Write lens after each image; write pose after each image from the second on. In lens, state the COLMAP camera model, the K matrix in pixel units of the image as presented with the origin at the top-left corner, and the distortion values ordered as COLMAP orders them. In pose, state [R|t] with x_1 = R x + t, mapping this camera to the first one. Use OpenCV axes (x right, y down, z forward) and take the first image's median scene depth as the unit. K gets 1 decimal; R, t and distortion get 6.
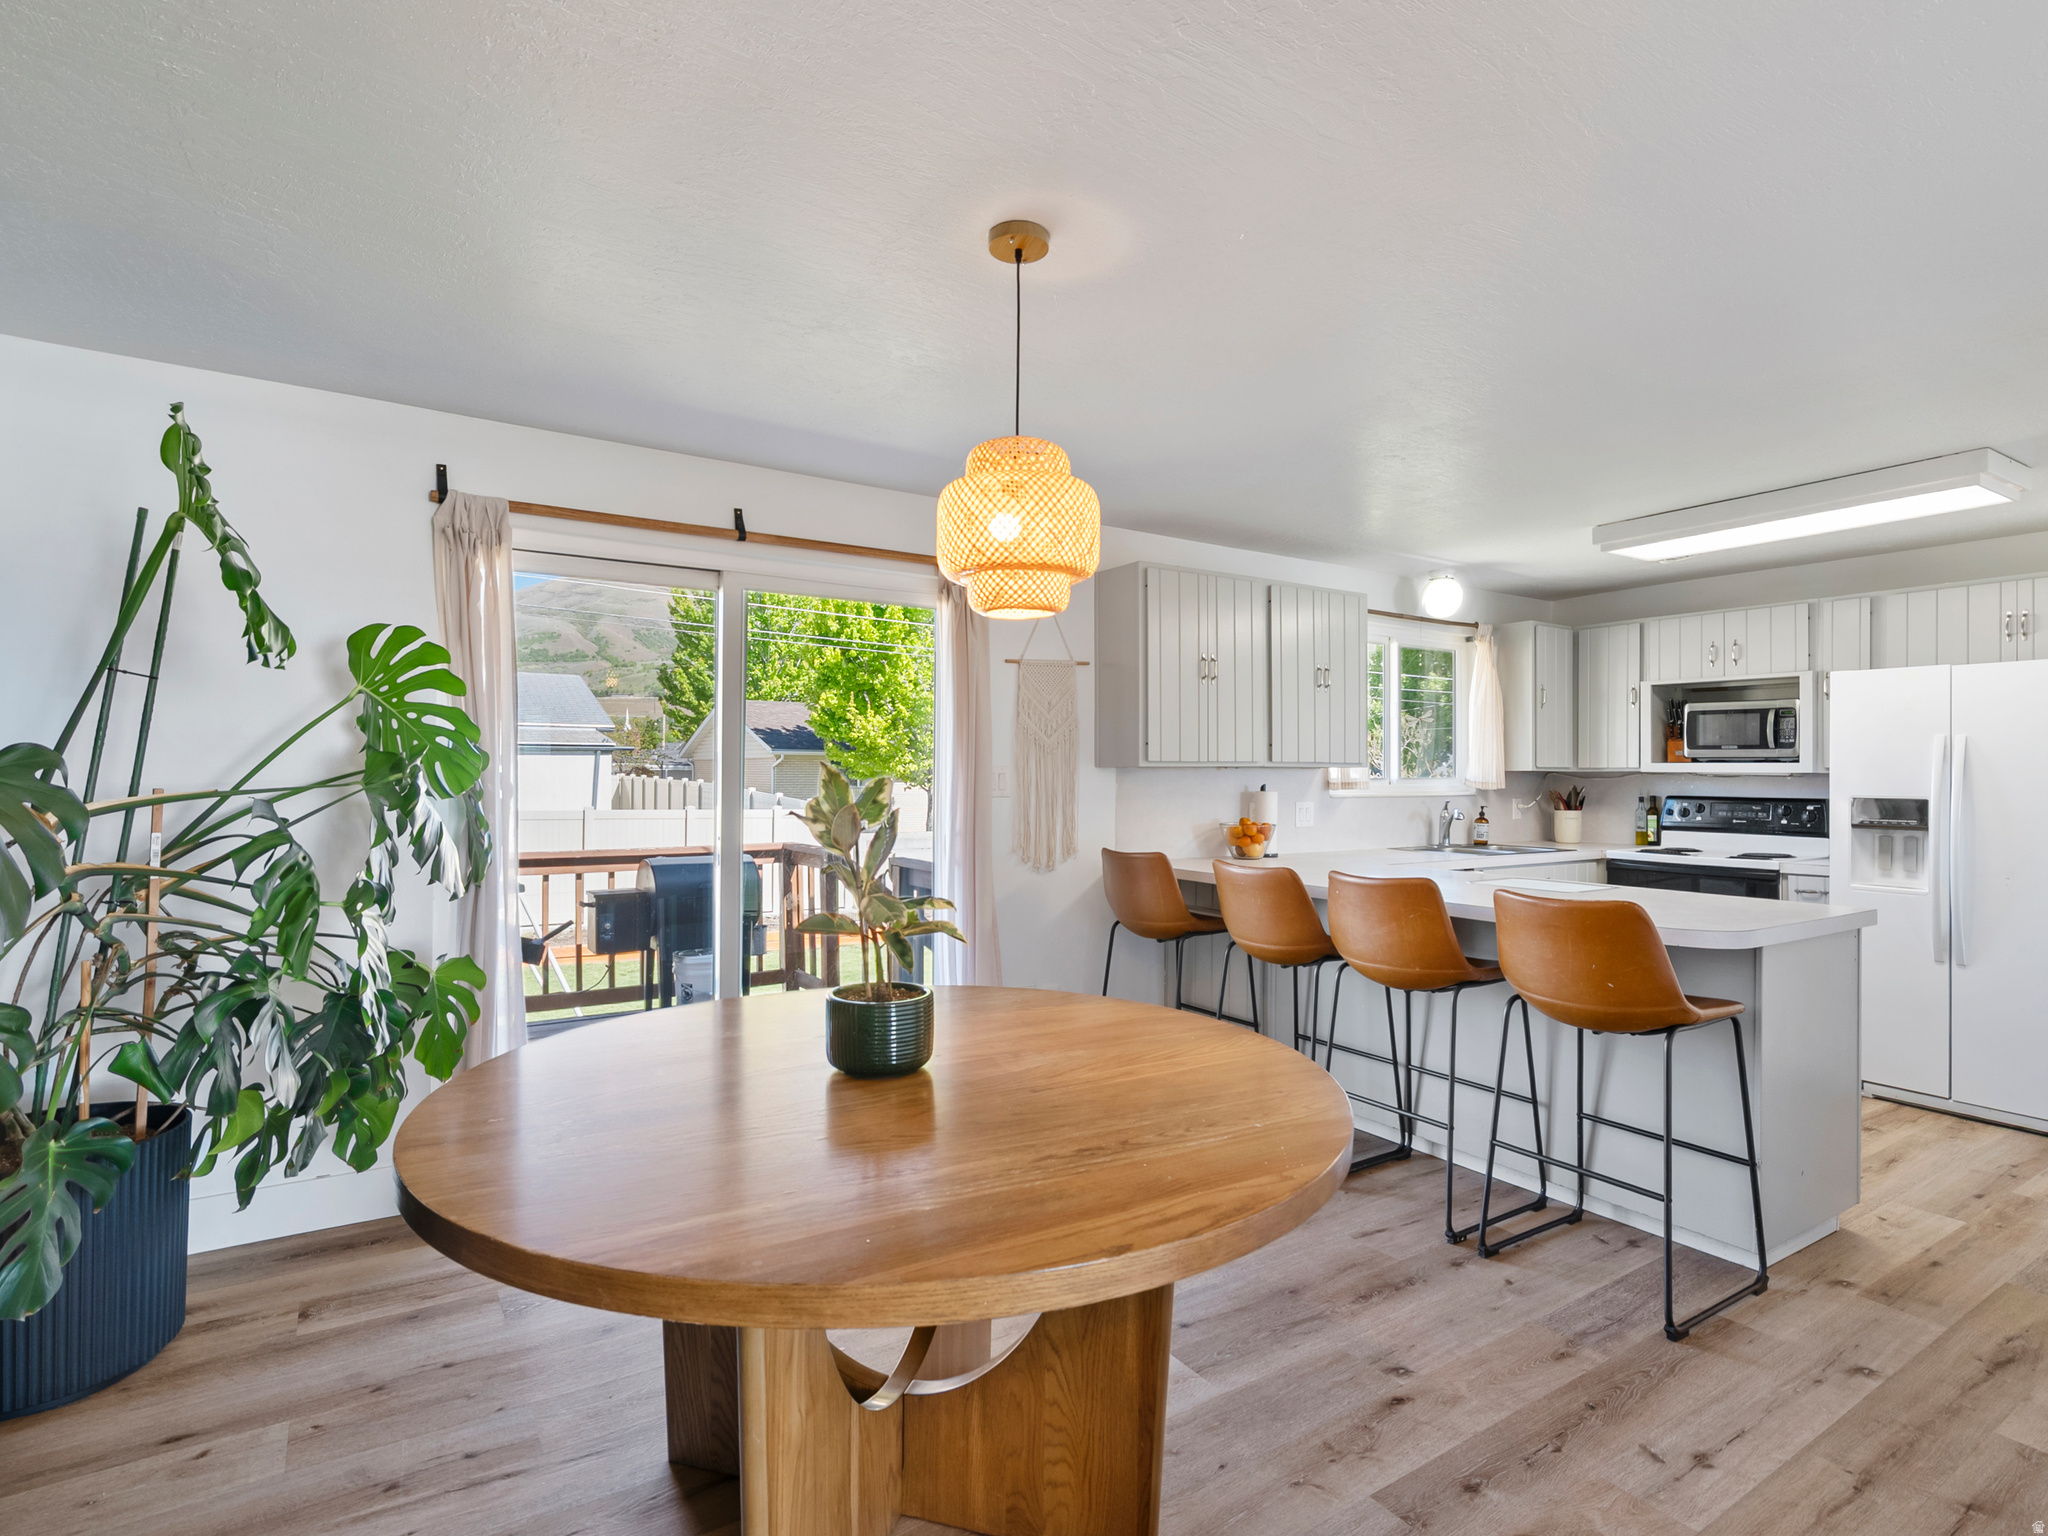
lens RADIAL K [[1029.7, 0, 1032.8], [0, 1029.7, 774.7], [0, 0, 1]] dist [0.000828, 0.002661]
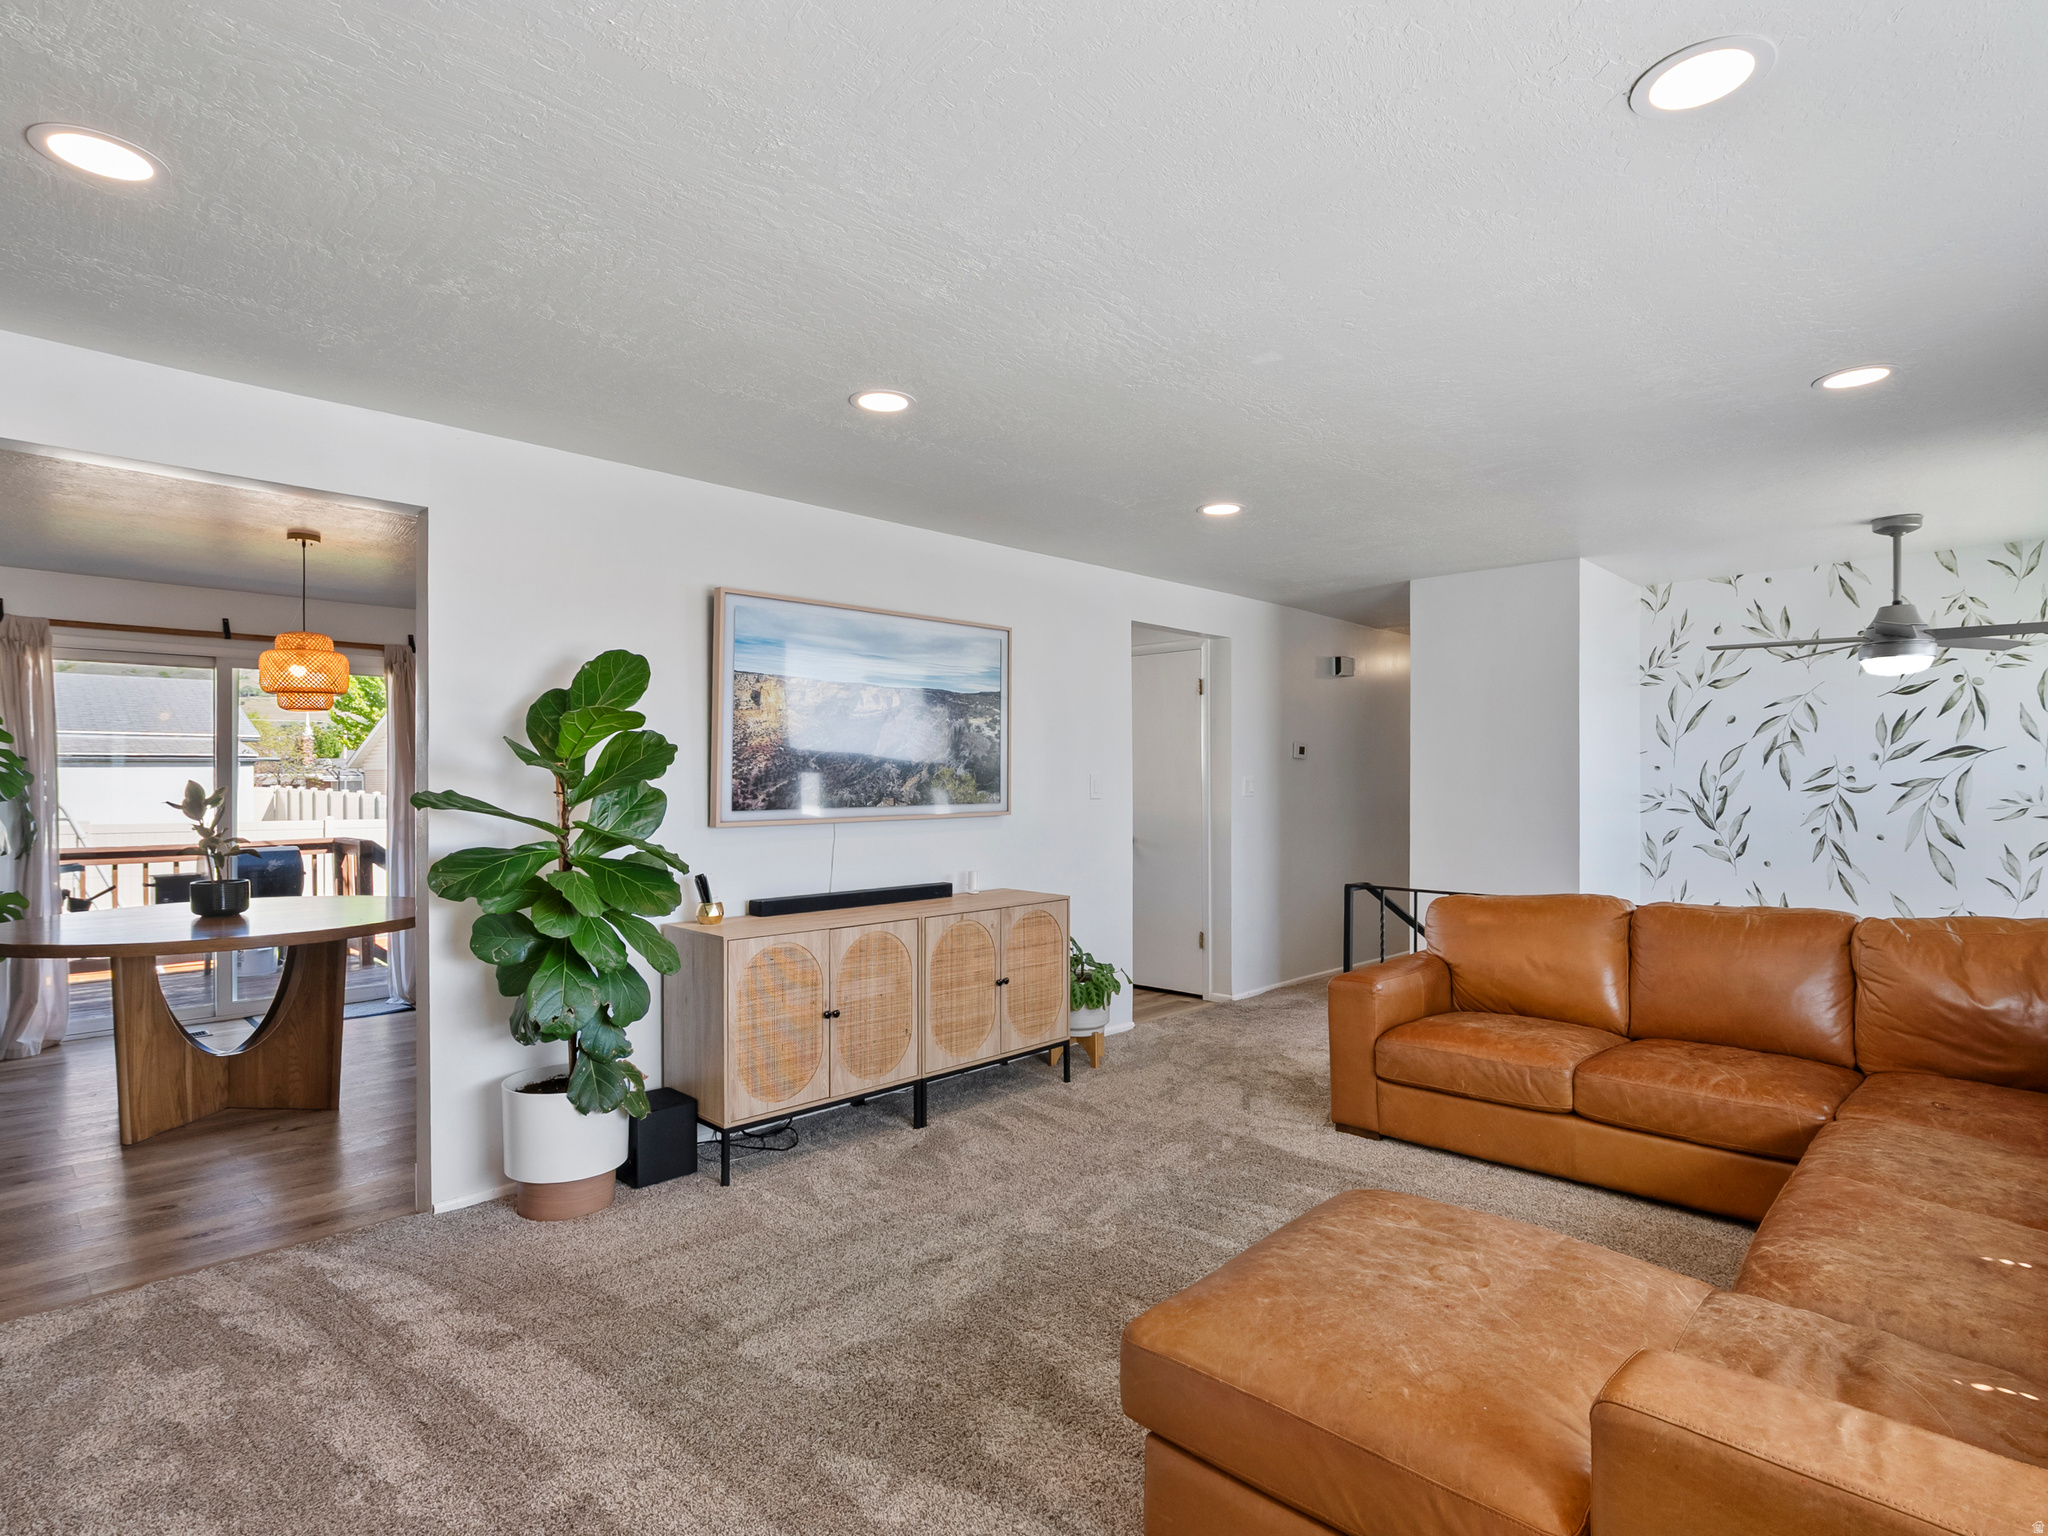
lens RADIAL K [[1118.5, 0, 1065.2], [0, 1118.5, 777.6], [0, 0, 1]] dist [-0.001064, 0.000496]
pose [[0.978429, -0.015308, 0.206013, 0.429990], [0.015335, 0.999881, 0.001465, 0.003815], [-0.206011, 0.001726, 0.978548, -0.655383]]
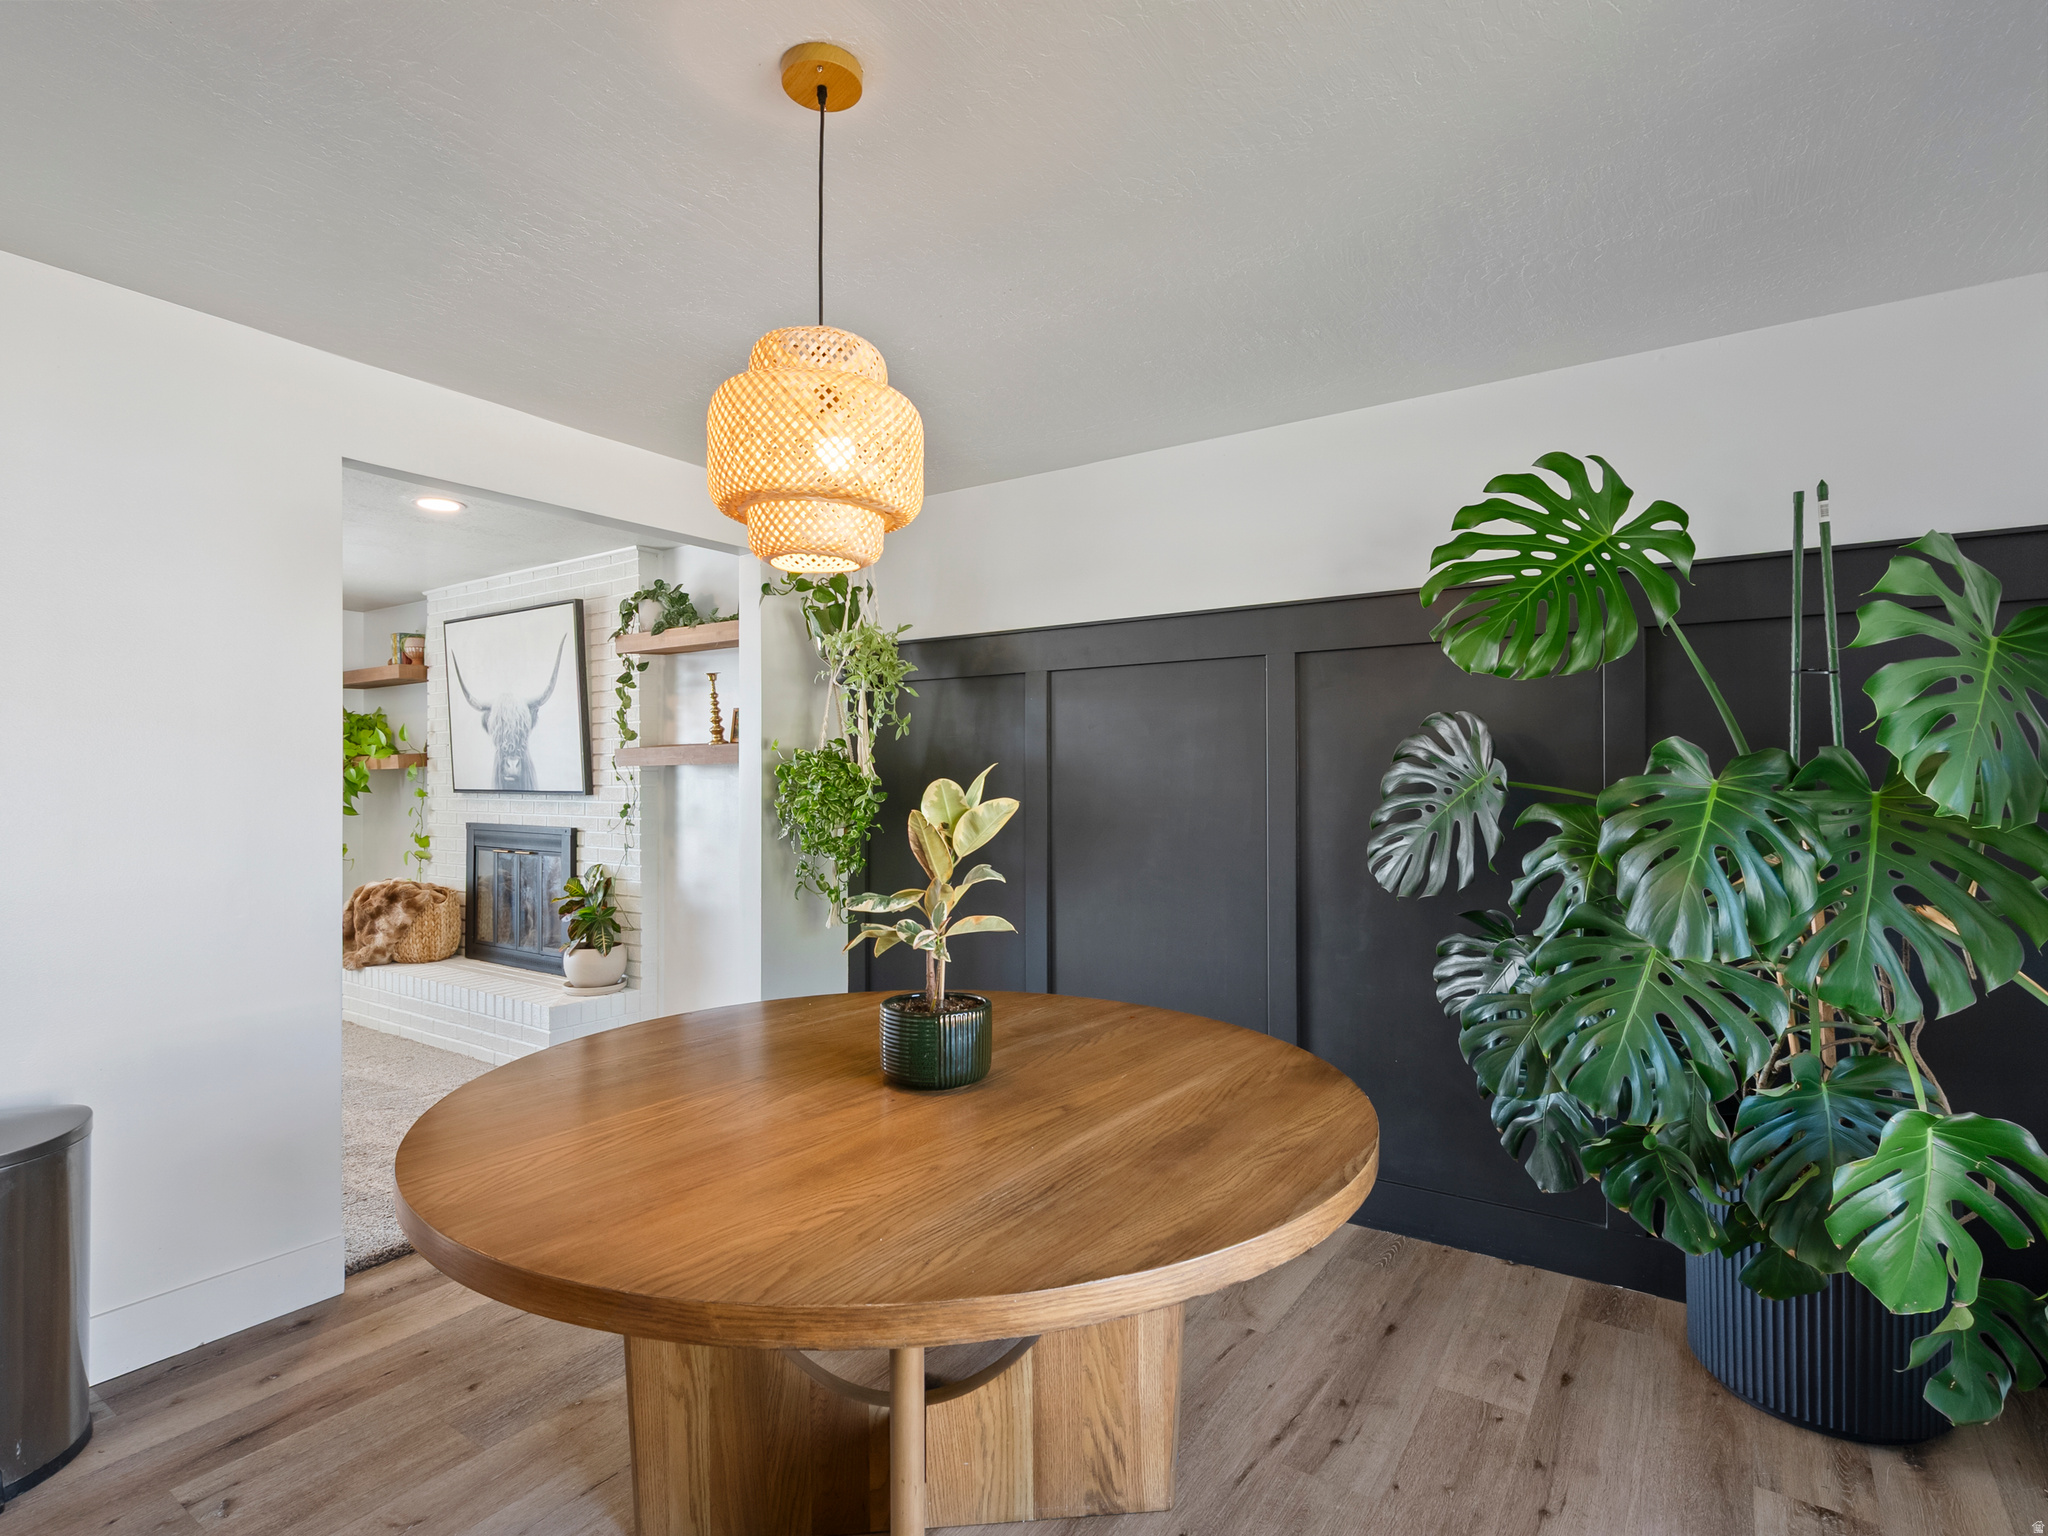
lens RADIAL K [[1046.6, 0, 1033.0], [0, 1046.6, 778.4], [0, 0, 1]] dist [-0.001213, 0.000151]
pose [[-0.925639, -0.011207, -0.378242, 0.052729], [-0.008709, 0.999927, -0.008316, 0.003858], [0.378308, -0.004404, -0.925669, 0.718407]]
